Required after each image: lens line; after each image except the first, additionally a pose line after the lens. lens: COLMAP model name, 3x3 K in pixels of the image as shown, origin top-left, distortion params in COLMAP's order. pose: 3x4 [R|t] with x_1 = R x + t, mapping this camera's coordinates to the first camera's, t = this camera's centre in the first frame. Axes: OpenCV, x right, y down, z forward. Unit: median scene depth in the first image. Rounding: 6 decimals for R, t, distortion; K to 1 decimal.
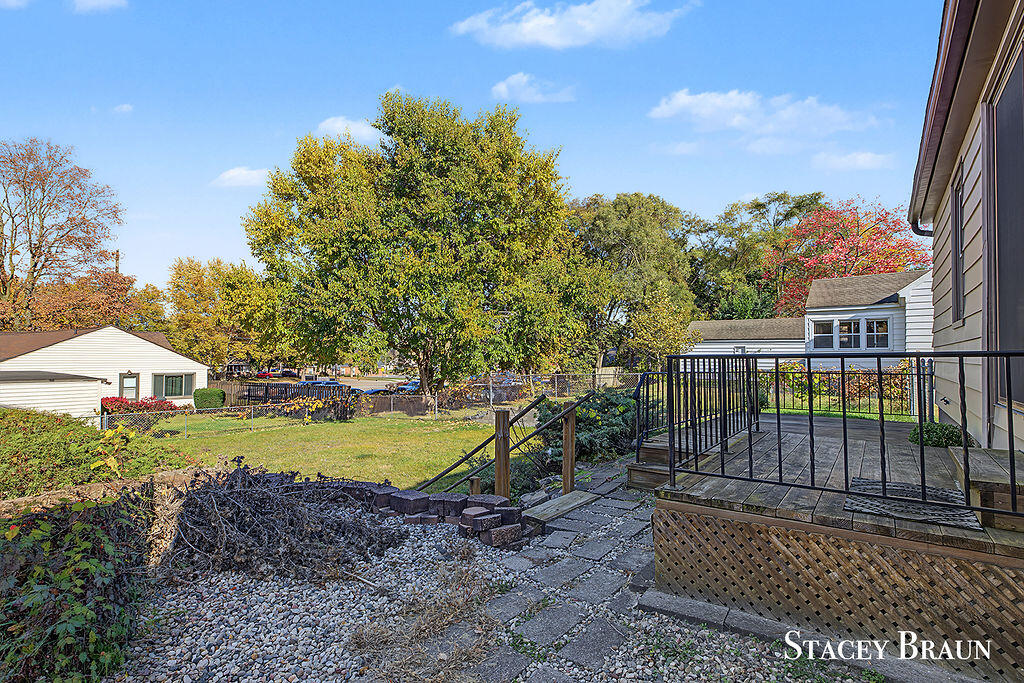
lens RADIAL K [[487.3, 0, 521.0], [0, 487.3, 349.1], [0, 0, 1]] dist [0.001097, -0.000366]
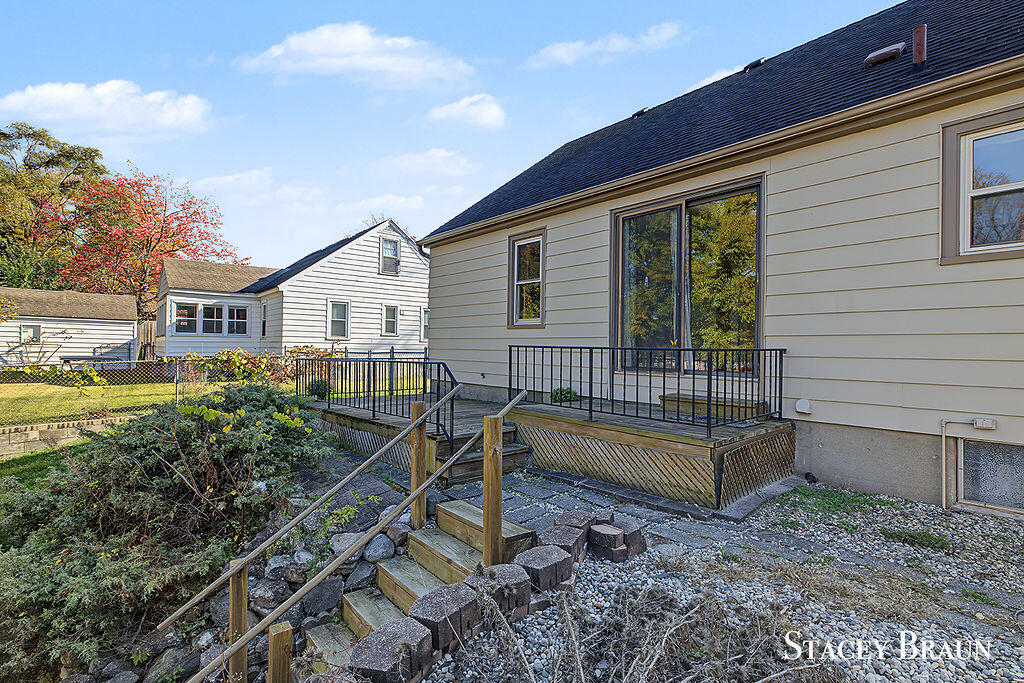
lens RADIAL K [[487.3, 0, 510.7], [0, 487.3, 345.6], [0, 0, 1]] dist [0.001097, -0.000366]
pose [[0.192759, -0.000139, 0.981246, -0.190731], [-0.029862, 0.999536, 0.006008, -0.000839], [-0.980792, -0.030460, 0.192665, 0.194813]]
